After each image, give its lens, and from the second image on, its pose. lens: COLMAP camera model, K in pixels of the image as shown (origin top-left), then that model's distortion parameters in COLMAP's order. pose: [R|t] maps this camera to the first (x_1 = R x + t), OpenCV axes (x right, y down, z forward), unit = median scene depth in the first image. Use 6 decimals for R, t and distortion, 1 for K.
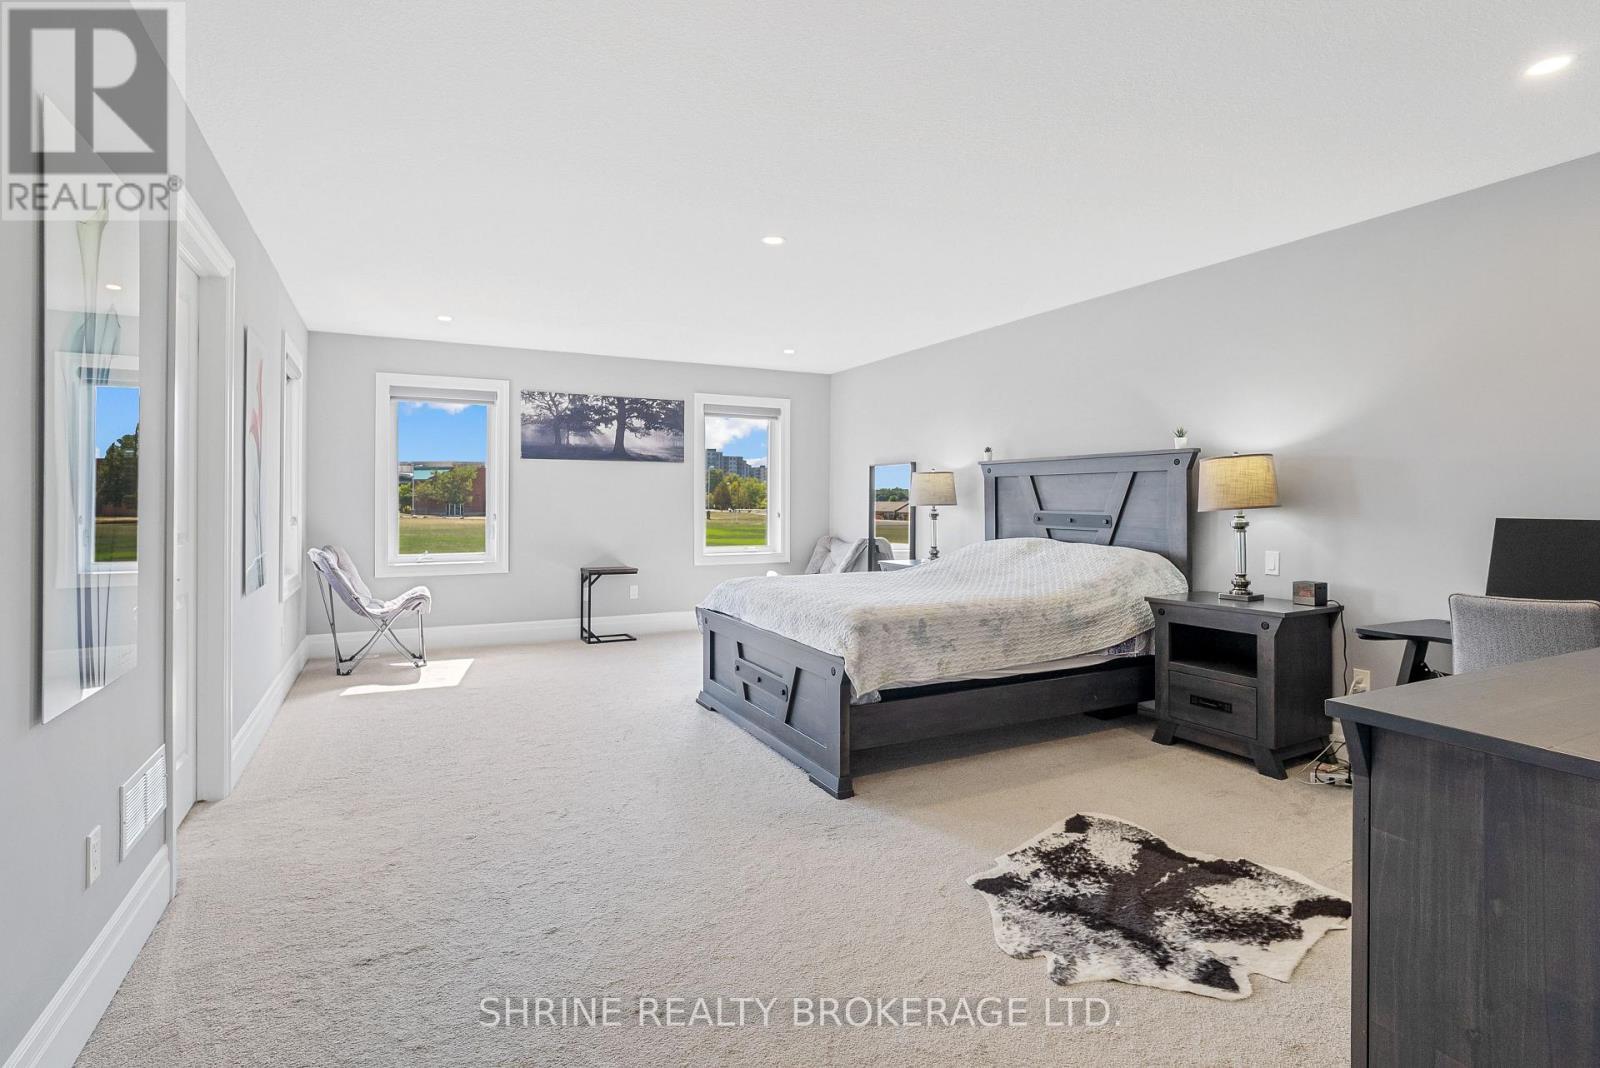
lens RADIAL K [[790.2, 0, 801.1], [0, 790.2, 497.0], [0, 0, 1]] dist [0.000405, 0.000450]
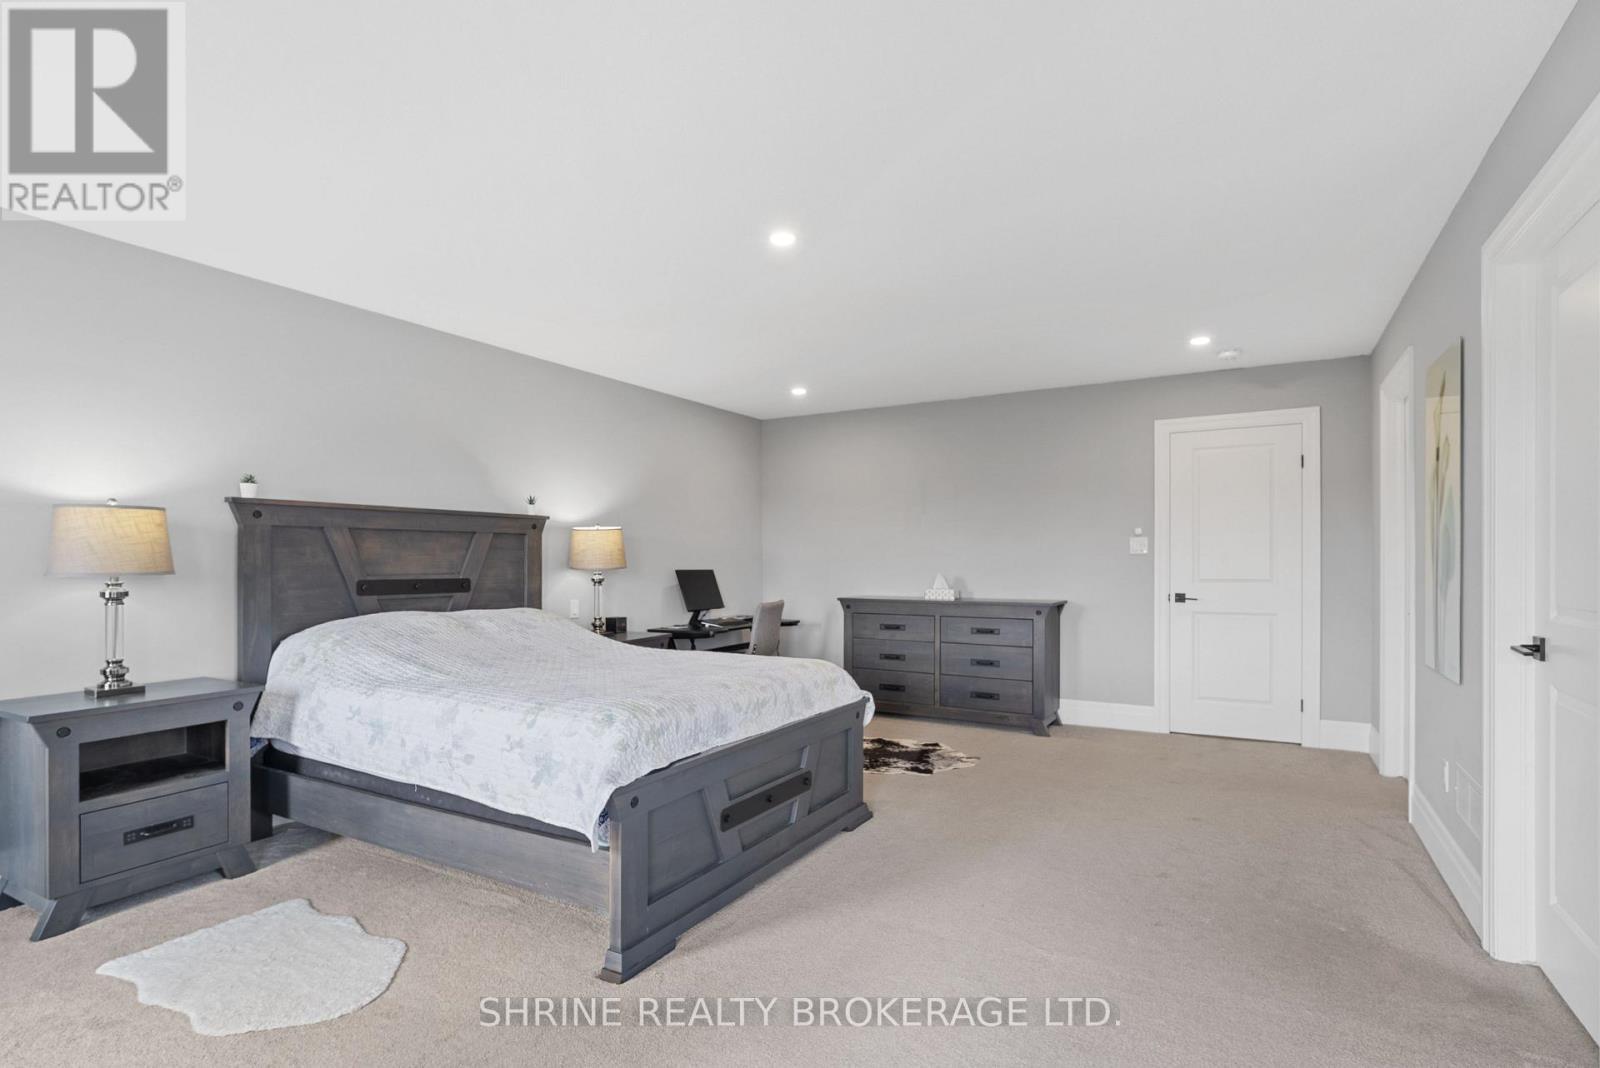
lens RADIAL K [[794.5, 0, 801.5], [0, 794.5, 570.4], [0, 0, 1]] dist [-0.017425, 0.000050]
pose [[-0.549599, -0.010025, 0.835368, -1.006008], [-0.000483, 0.999932, 0.011682, 0.004732], [-0.835428, 0.006017, -0.549566, 1.993254]]
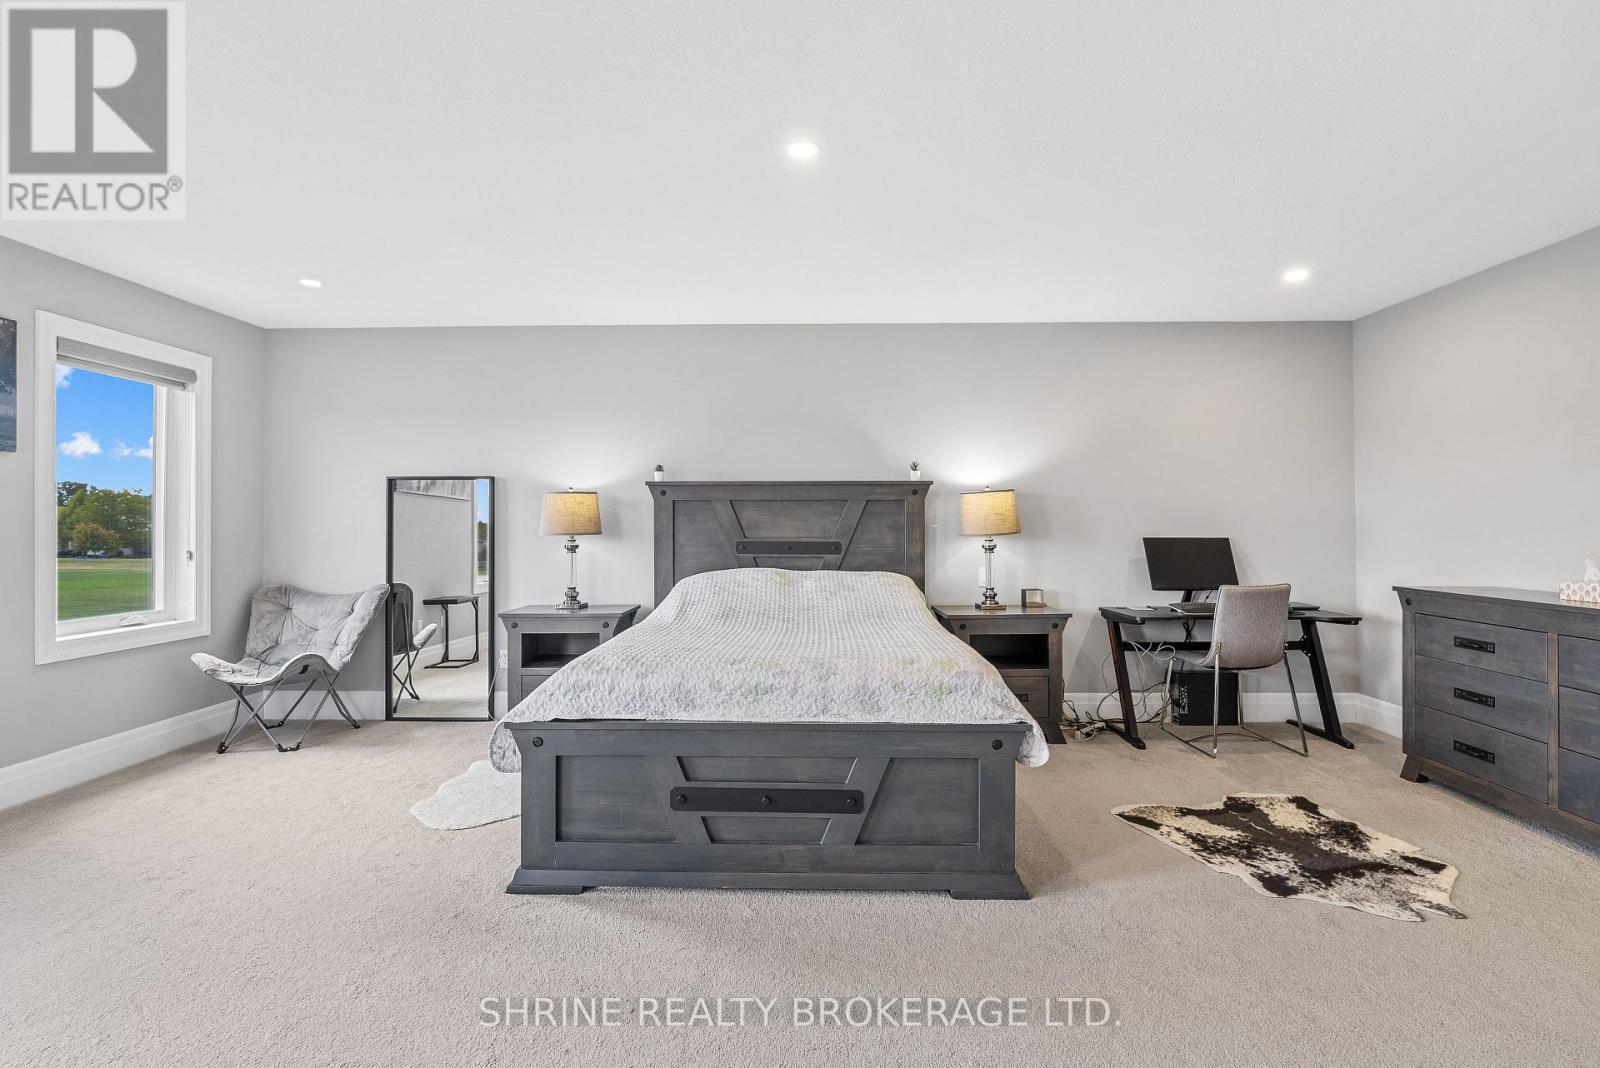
lens RADIAL K [[785.3, 0, 797.9], [0, 785.3, 520.5], [0, 0, 1]] dist [-0.016459, 0.007866]
pose [[0.474649, 0.002832, 0.880171, -0.887586], [-0.000781, 0.999996, -0.002796, -0.002653], [-0.880175, 0.000639, 0.474649, 0.952933]]
